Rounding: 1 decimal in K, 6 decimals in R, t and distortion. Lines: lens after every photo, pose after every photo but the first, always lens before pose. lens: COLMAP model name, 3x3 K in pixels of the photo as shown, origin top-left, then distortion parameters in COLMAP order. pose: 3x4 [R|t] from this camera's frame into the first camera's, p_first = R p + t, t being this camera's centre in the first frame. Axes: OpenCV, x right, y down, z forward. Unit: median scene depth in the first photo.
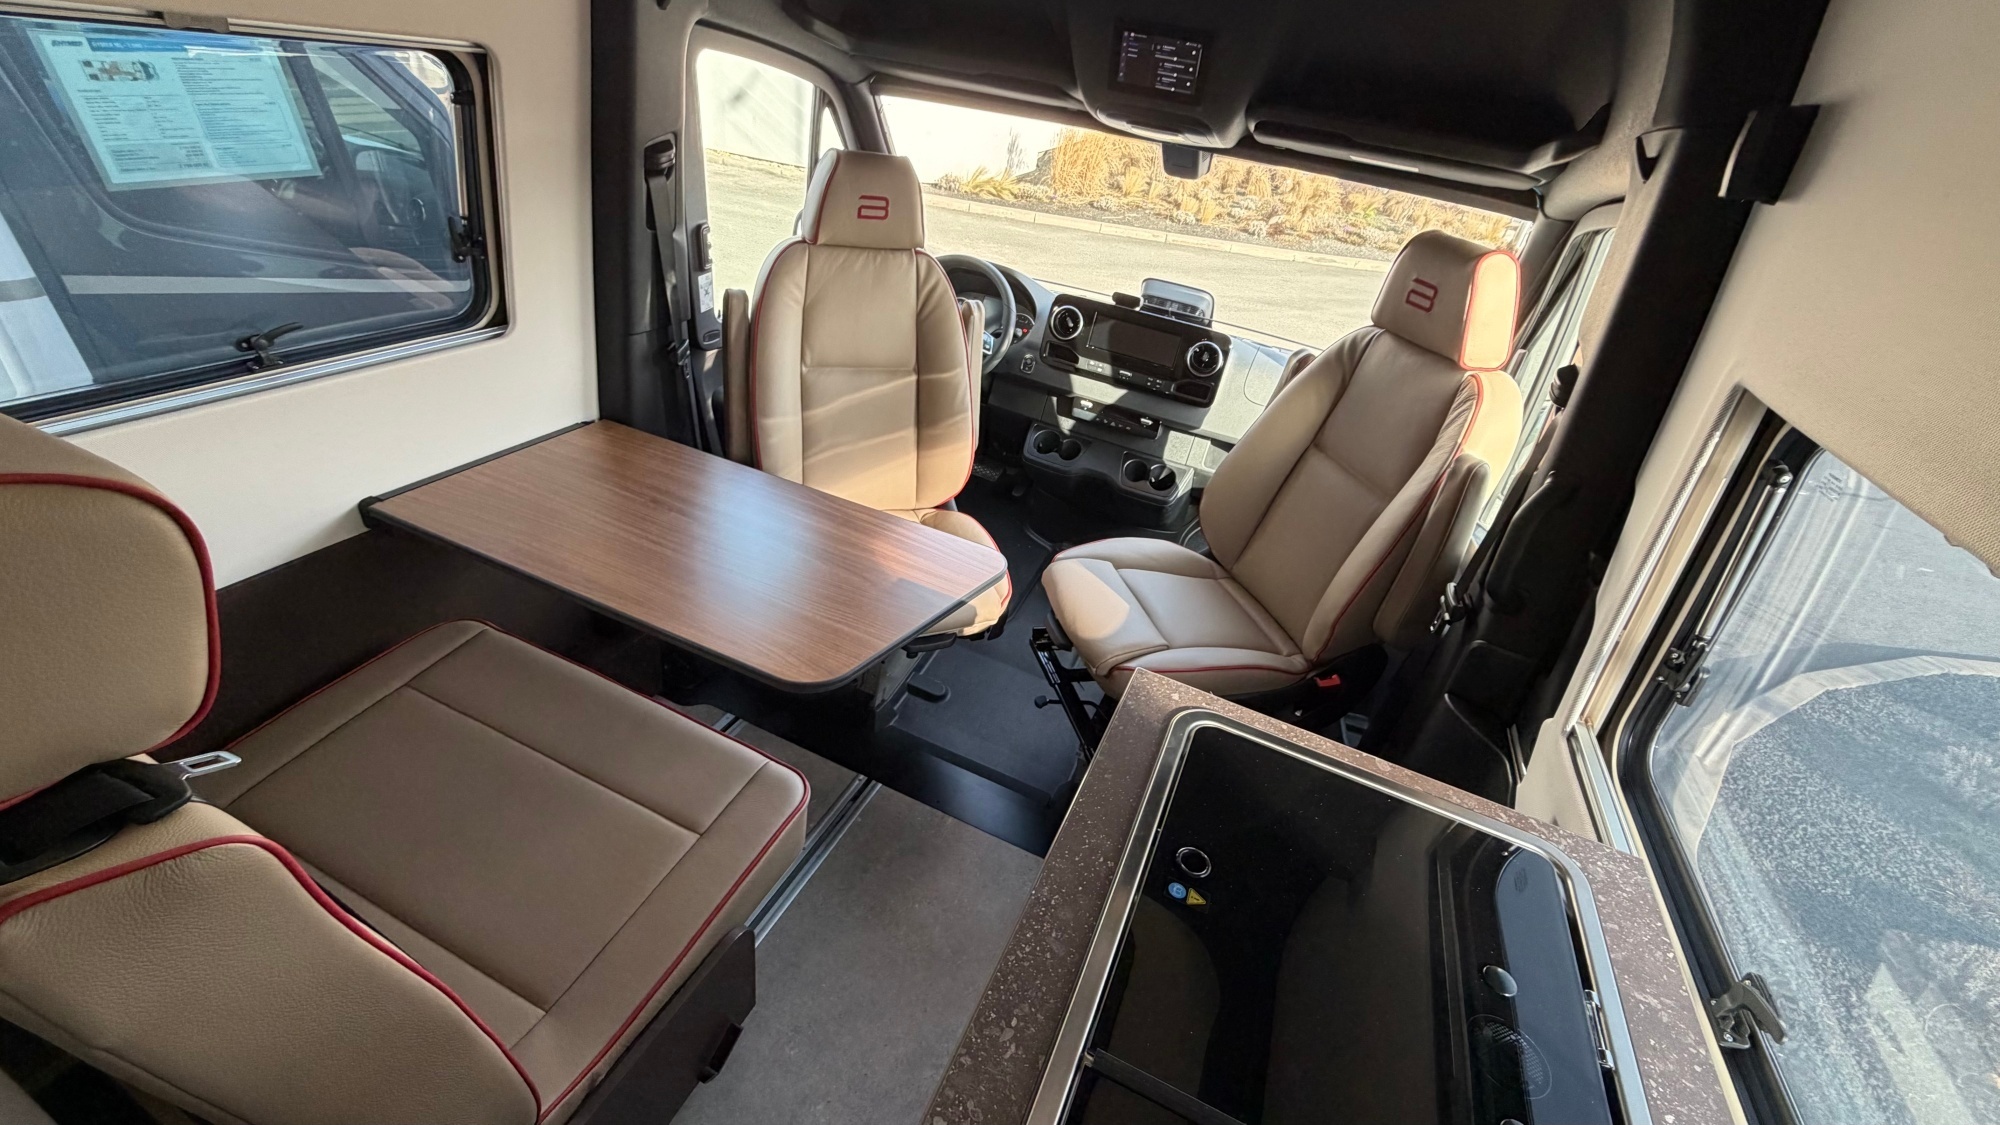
lens RADIAL K [[801.1, 0, 1004.3], [0, 801.1, 548.4], [0, 0, 1]] dist [0.002042, -0.000549]
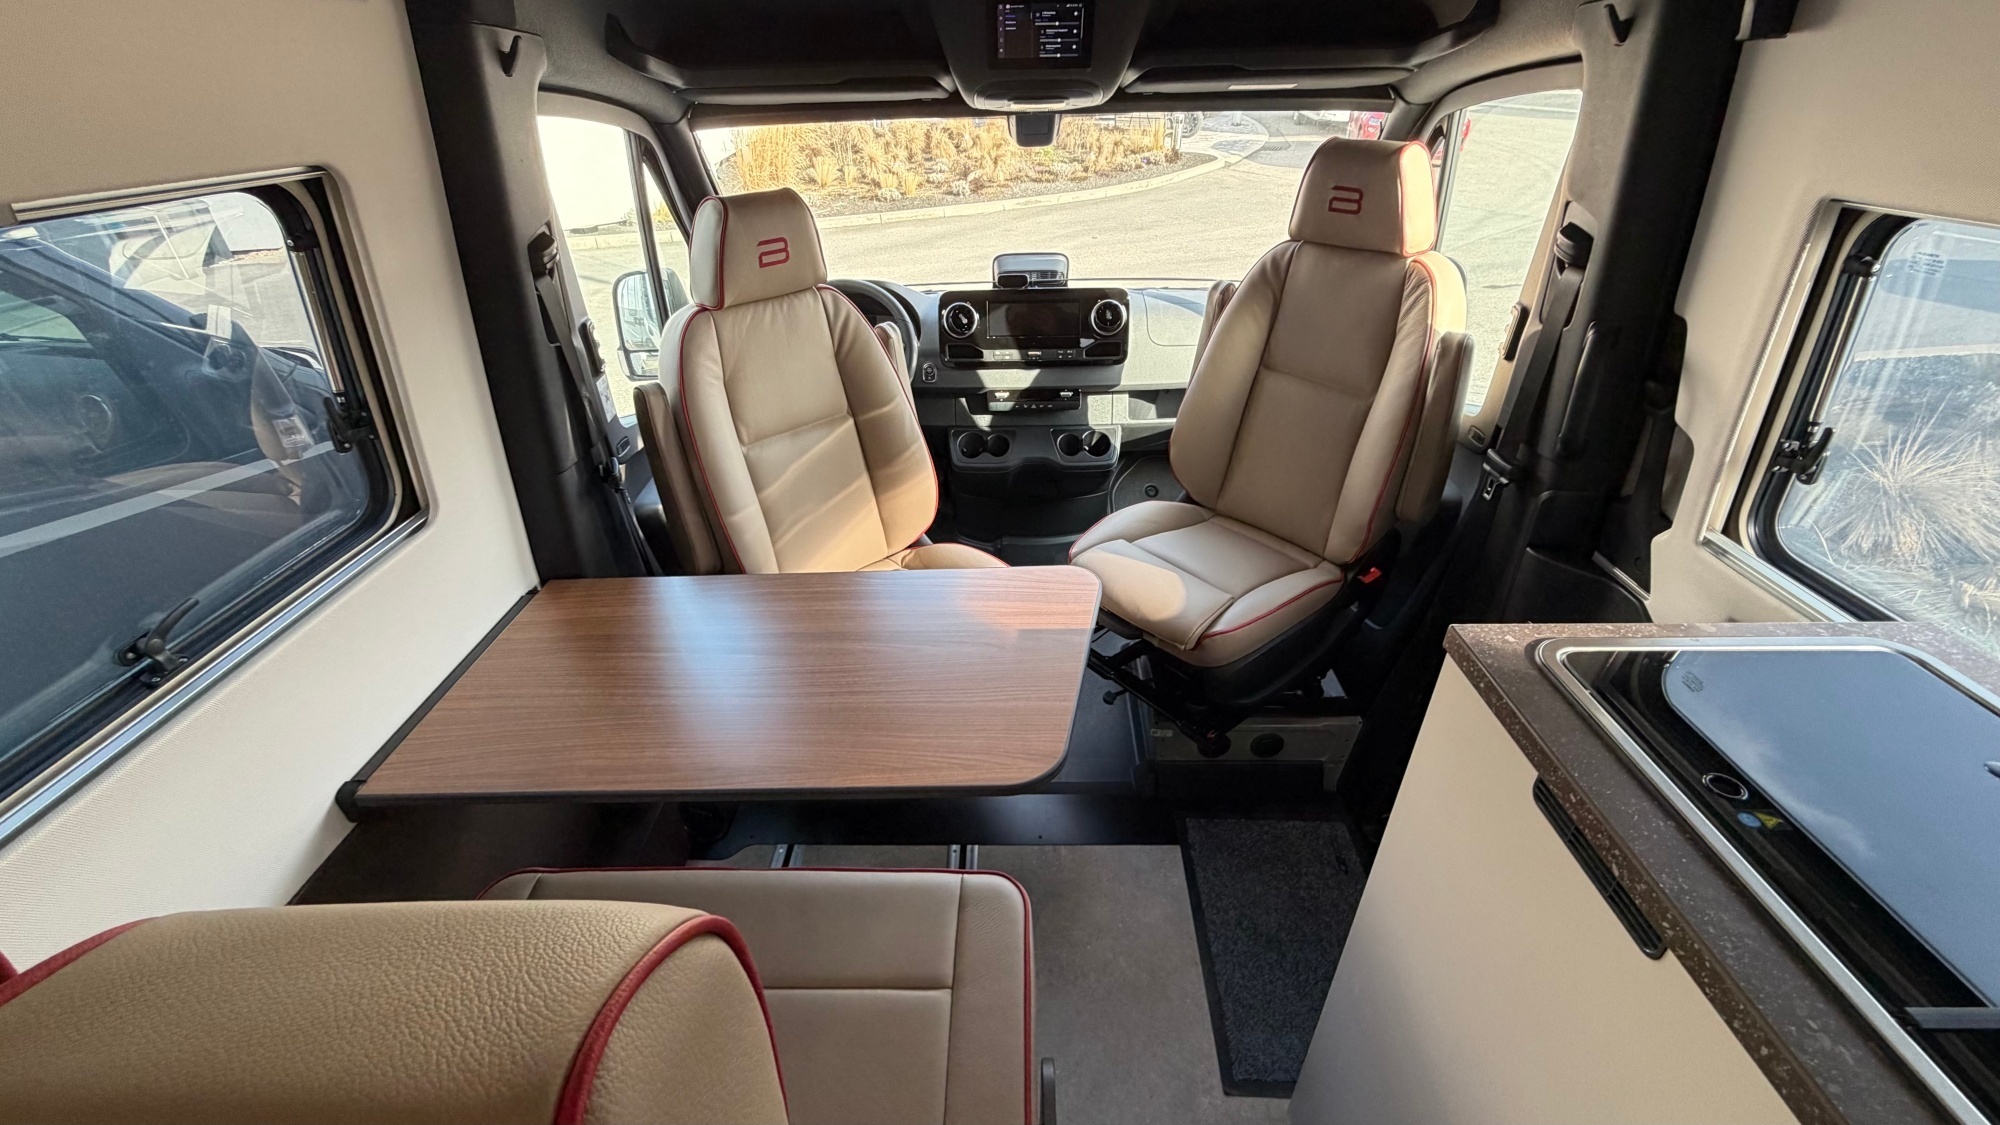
lens RADIAL K [[801.1, 0, 1003.7], [0, 801.1, 545.9], [0, 0, 1]] dist [0.002042, -0.000549]
pose [[0.911230, -0.336435, 0.237637, -0.246380], [0.332868, 0.941295, 0.056241, -0.082143], [-0.242607, 0.027853, 0.969725, 0.084806]]
